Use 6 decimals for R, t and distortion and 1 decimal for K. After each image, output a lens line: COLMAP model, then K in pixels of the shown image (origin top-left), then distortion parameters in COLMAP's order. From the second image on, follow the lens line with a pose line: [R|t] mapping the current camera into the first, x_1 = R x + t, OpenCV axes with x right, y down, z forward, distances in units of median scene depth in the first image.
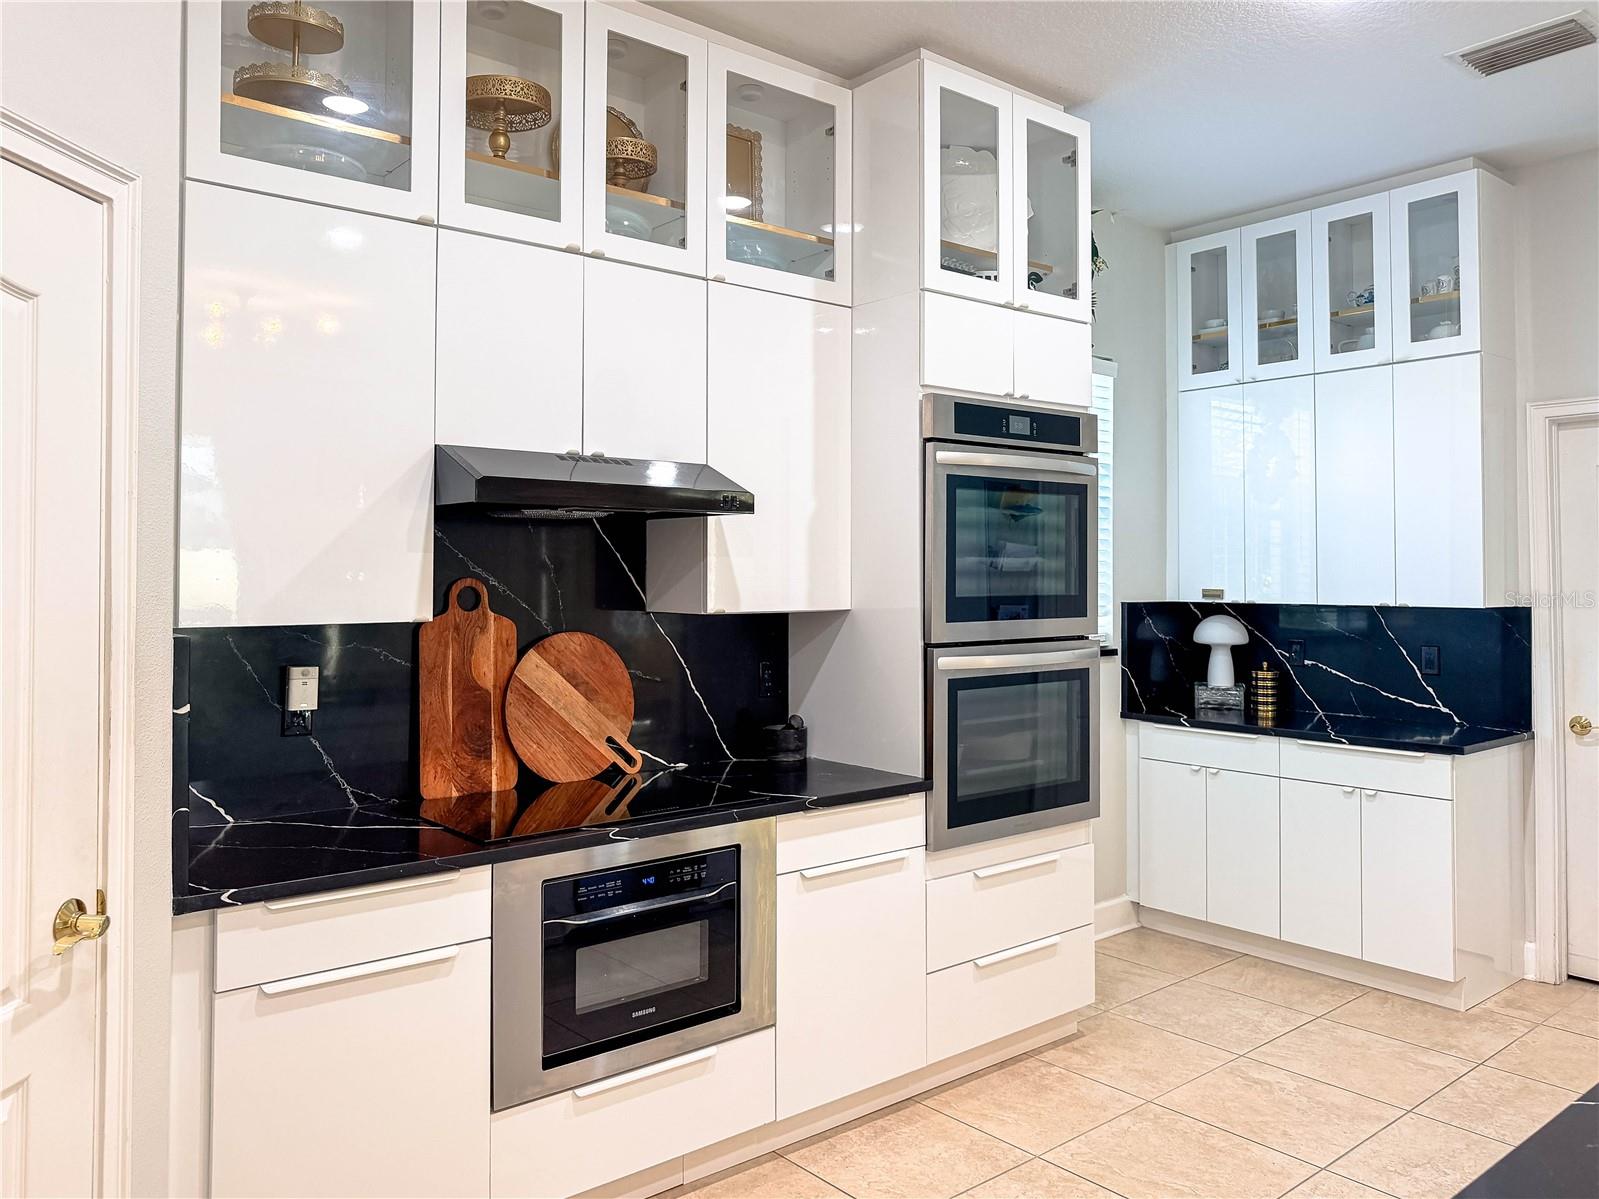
lens RADIAL K [[1180.6, 0, 801.2], [0, 1180.6, 544.3], [0, 0, 1]] dist [0.005595, -0.002307]
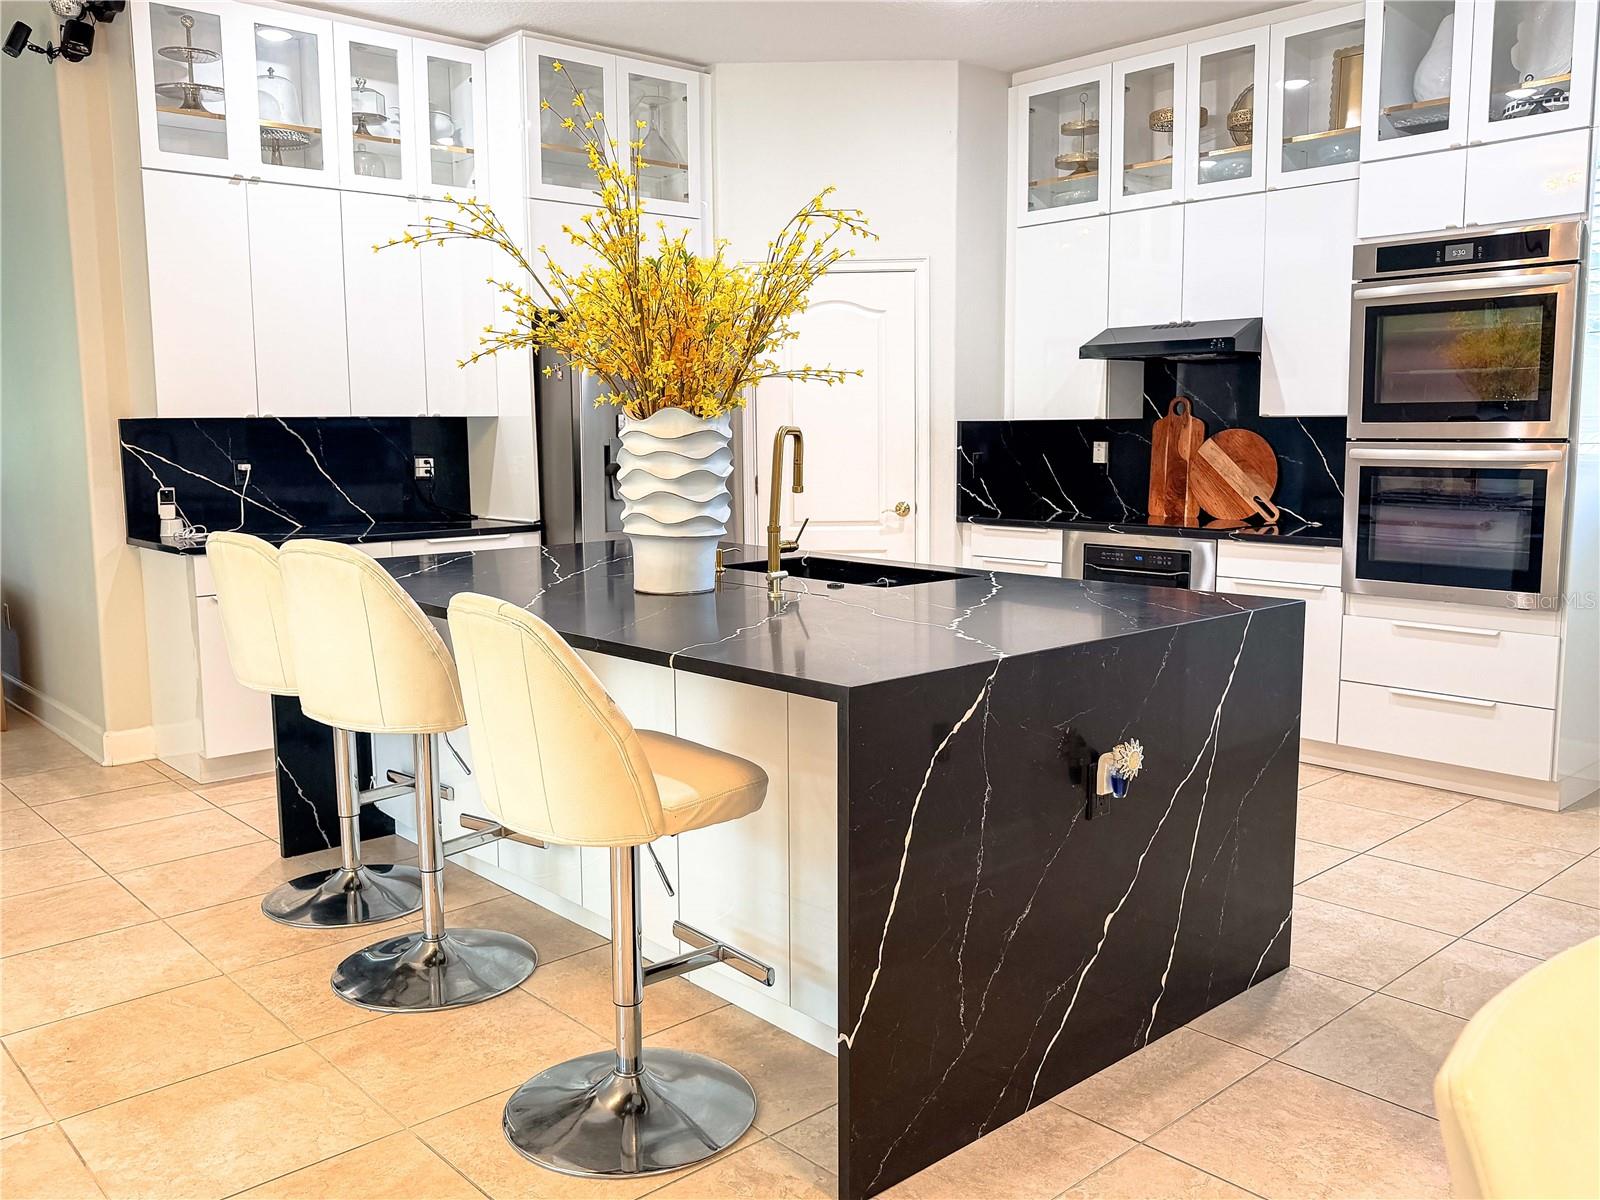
lens RADIAL K [[1330.2, 0, 798.5], [0, 1330.2, 552.2], [0, 0, 1]] dist [-0.002510, -0.001523]
pose [[0.042140, 0.091596, -0.994904, 1.574490], [0.032018, 0.995154, 0.092975, 0.052625], [0.998599, -0.035773, 0.039004, 0.315923]]
